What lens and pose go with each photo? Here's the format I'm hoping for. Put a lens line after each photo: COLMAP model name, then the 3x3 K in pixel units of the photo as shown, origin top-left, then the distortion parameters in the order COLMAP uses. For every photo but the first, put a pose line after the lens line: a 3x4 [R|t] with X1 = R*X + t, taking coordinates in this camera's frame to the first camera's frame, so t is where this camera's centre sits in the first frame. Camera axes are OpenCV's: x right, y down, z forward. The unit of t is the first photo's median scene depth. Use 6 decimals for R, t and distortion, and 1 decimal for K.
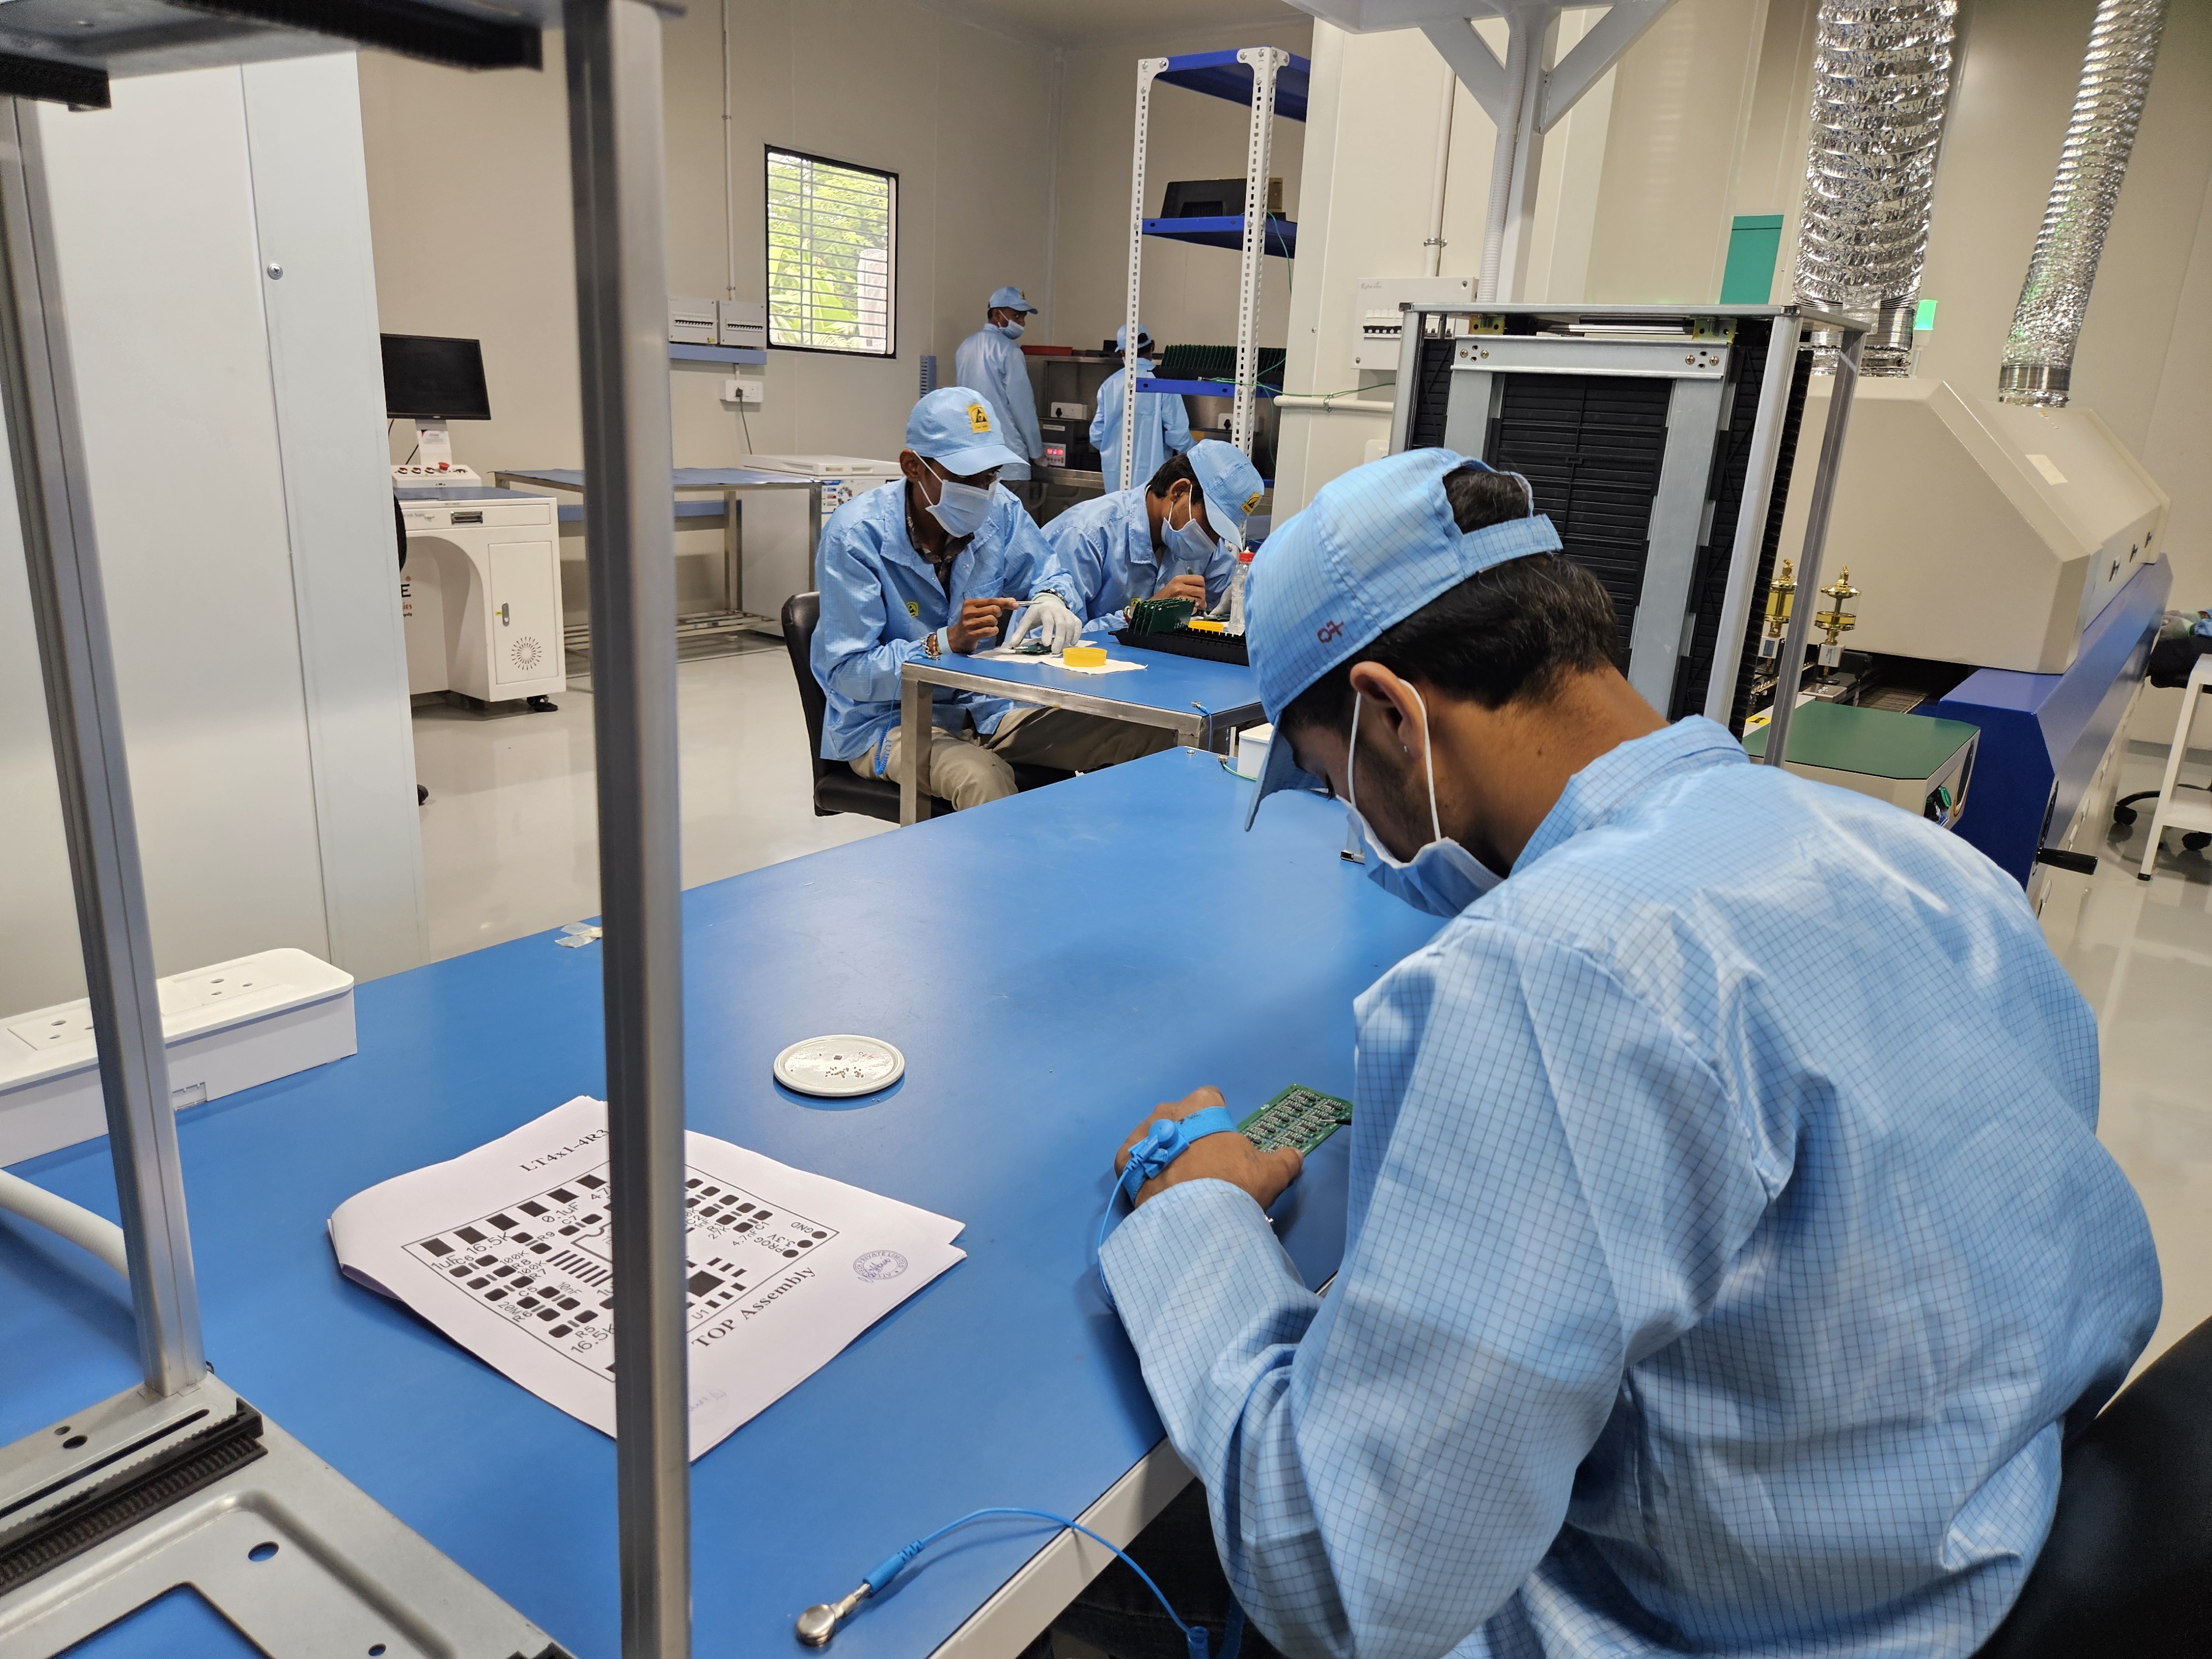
lens RADIAL K [[1508.3, 0, 1100.9], [0, 1508.3, 842.3], [0, 0, 1]] dist [0.045966, -0.000577]
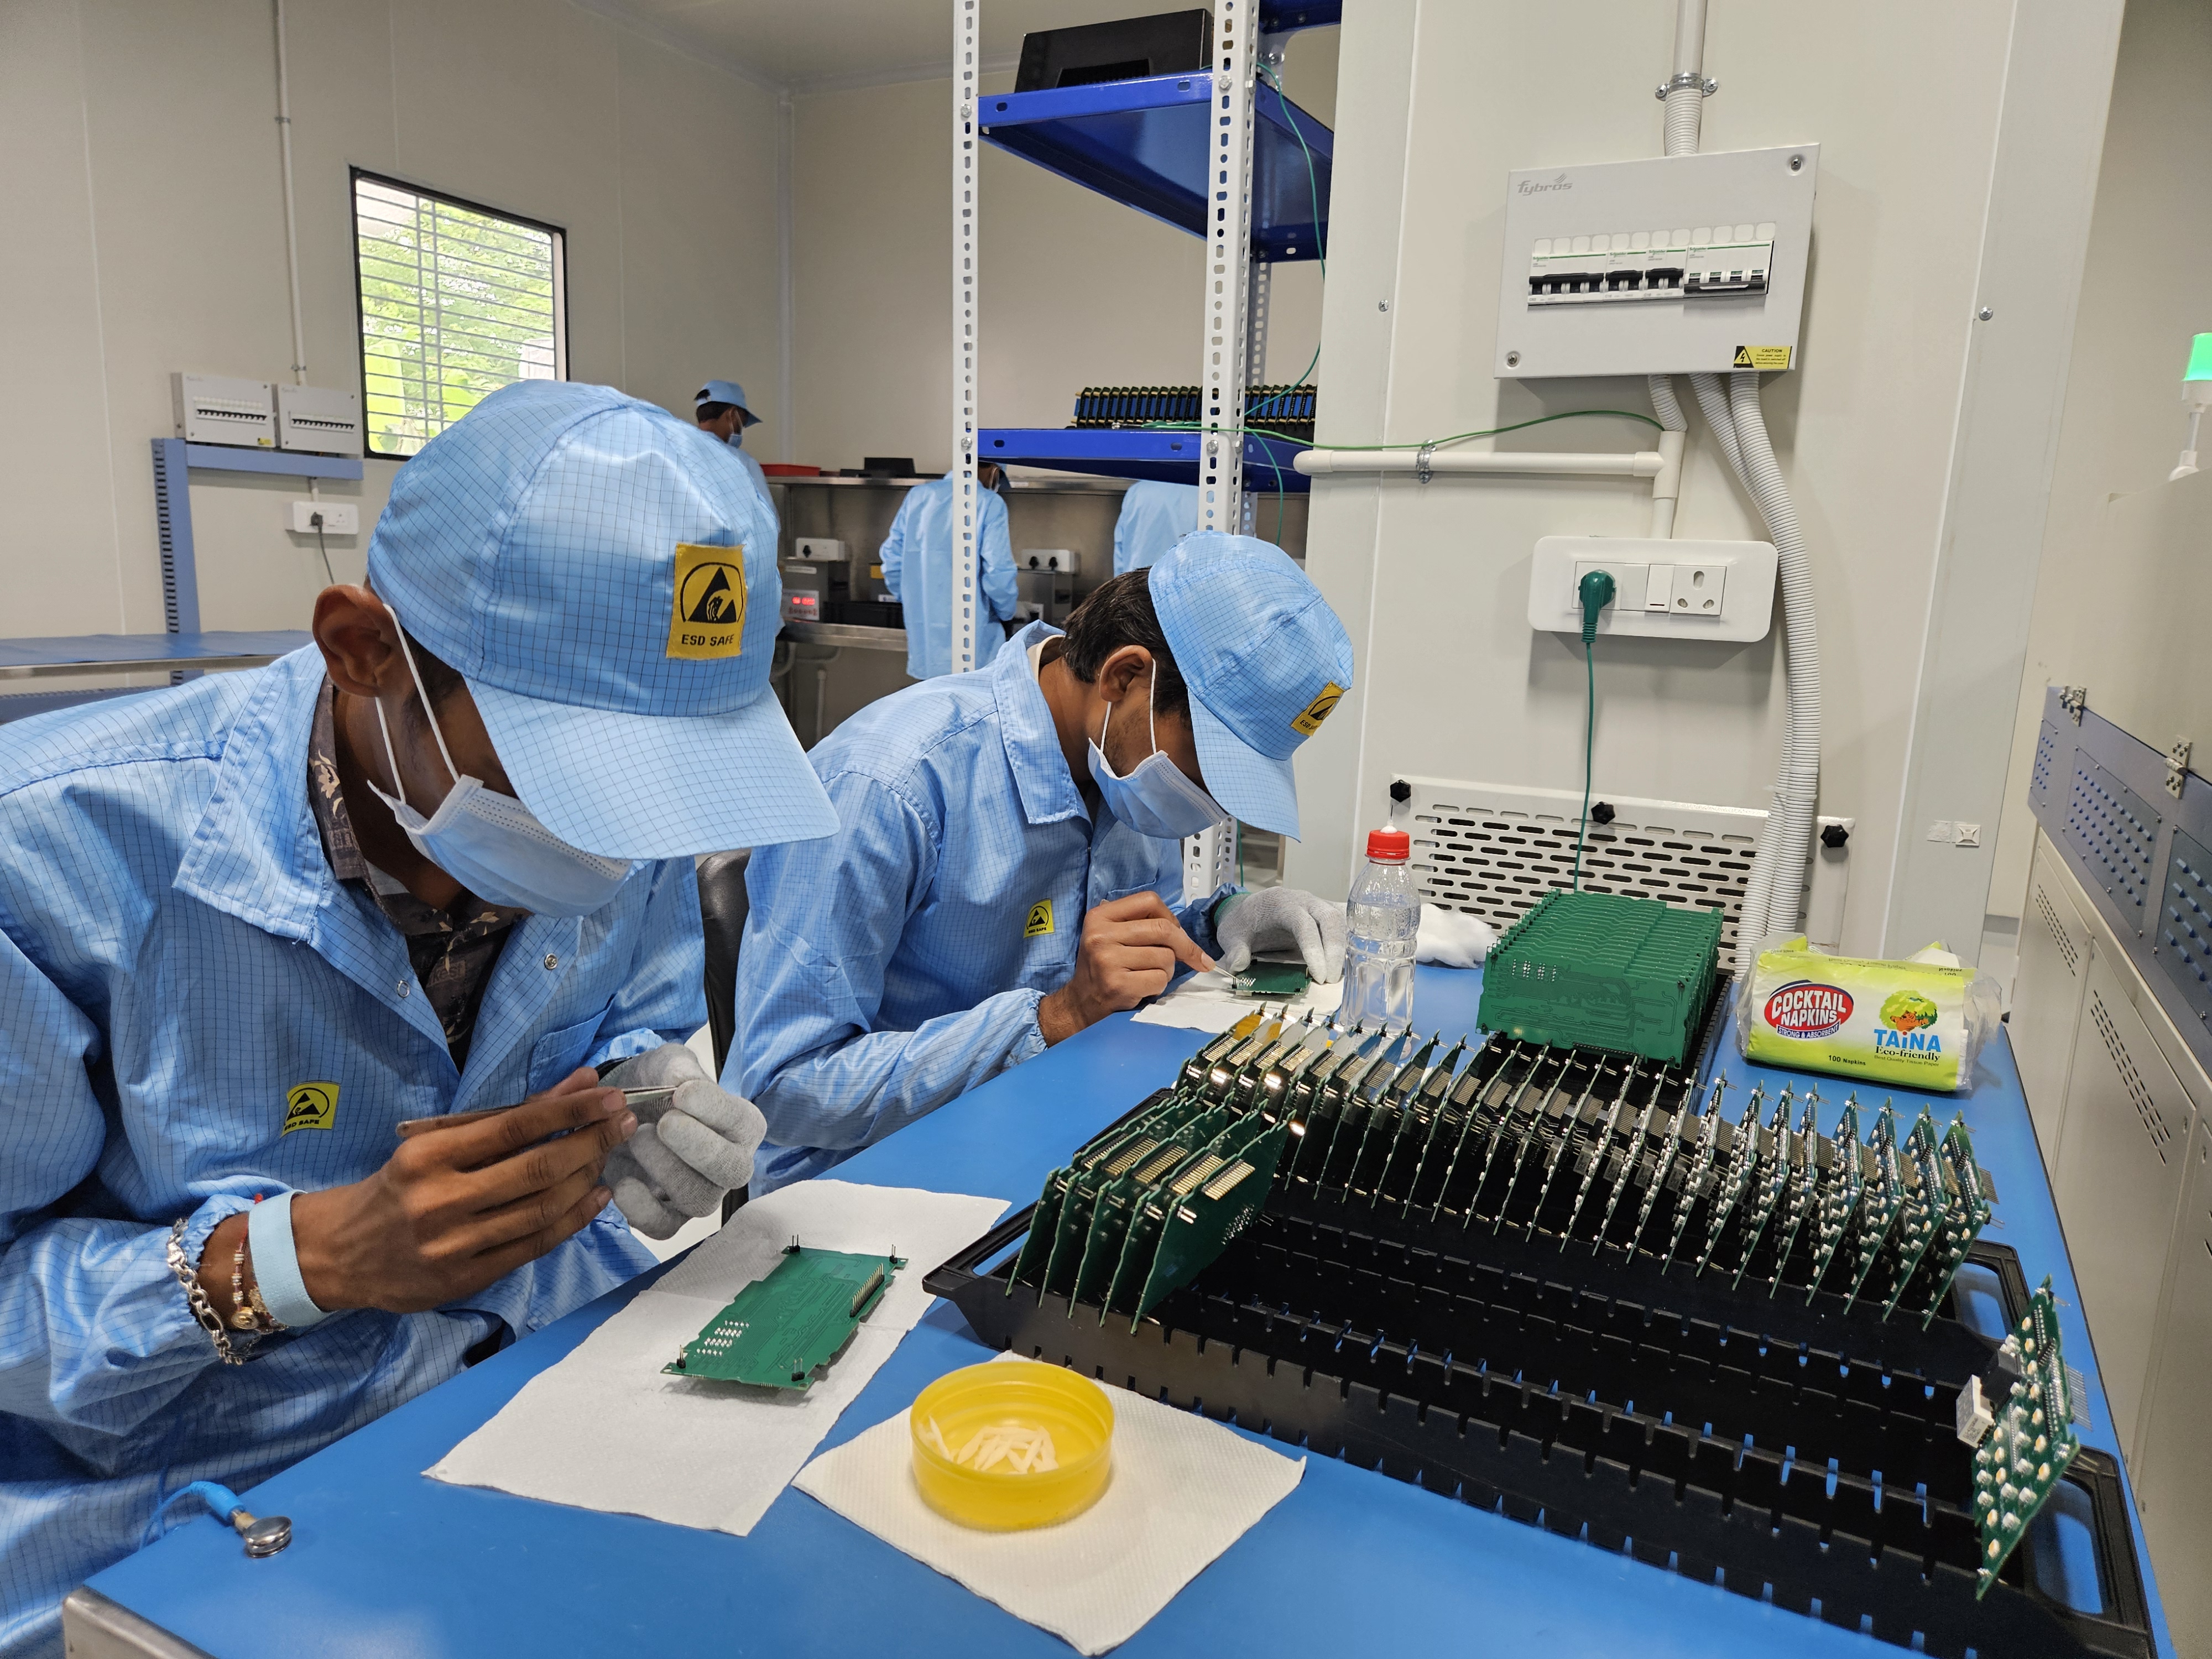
lens RADIAL K [[1508.3, 0, 1100.9], [0, 1508.3, 842.3], [0, 0, 1]] dist [0.045966, -0.000577]
pose [[0.986381, -0.042447, 0.158902, -0.011478], [0.057821, 0.993947, -0.093411, -0.074681], [-0.153975, 0.101327, 0.982865, 0.309374]]
